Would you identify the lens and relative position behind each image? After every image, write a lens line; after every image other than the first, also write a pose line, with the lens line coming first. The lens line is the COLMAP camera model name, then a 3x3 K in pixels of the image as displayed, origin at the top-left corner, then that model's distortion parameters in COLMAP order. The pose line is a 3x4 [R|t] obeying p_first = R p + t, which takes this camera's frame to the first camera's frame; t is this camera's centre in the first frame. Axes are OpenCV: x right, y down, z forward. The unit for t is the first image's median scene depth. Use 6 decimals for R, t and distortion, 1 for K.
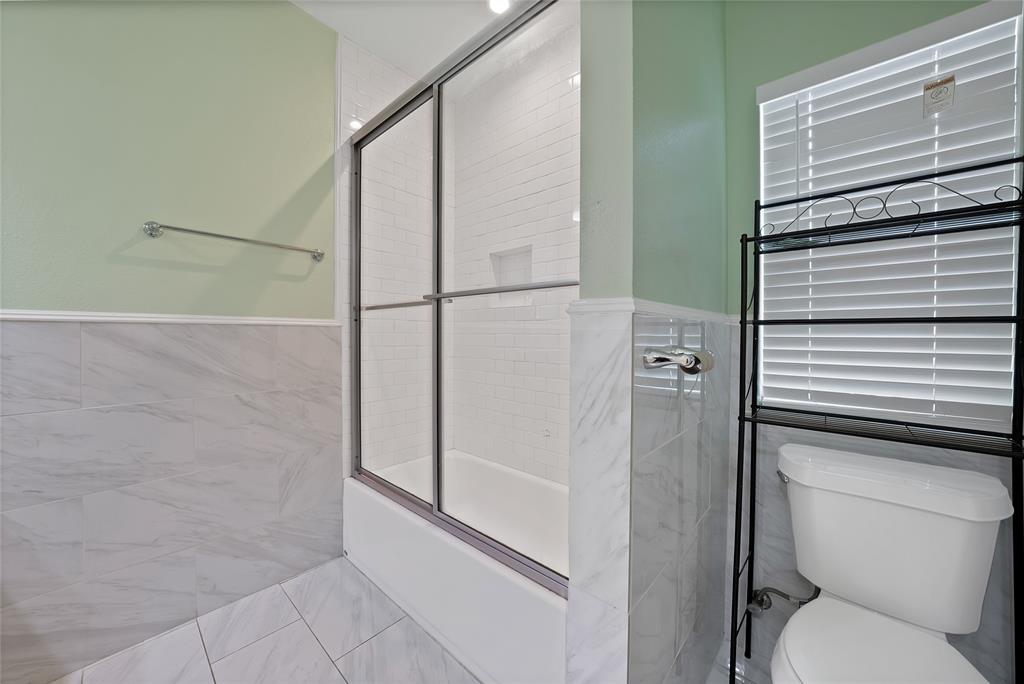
lens RADIAL K [[368.8, 0, 510.1], [0, 368.8, 338.4], [0, 0, 1]] dist [-0.023511, 0.005215]
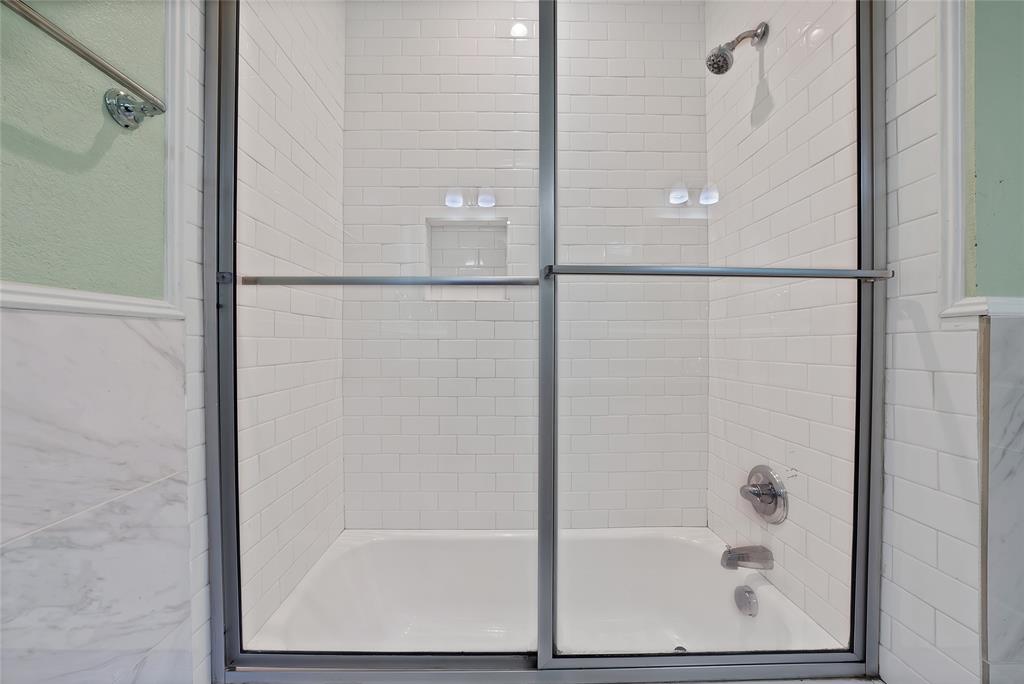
lens RADIAL K [[368.8, 0, 512.3], [0, 368.8, 344.1], [0, 0, 1]] dist [-0.023511, 0.005215]
pose [[0.730849, -0.007504, 0.682498, -0.538944], [0.007538, 0.999967, 0.002923, -0.006699], [-0.682498, 0.003008, 0.730882, 0.557834]]
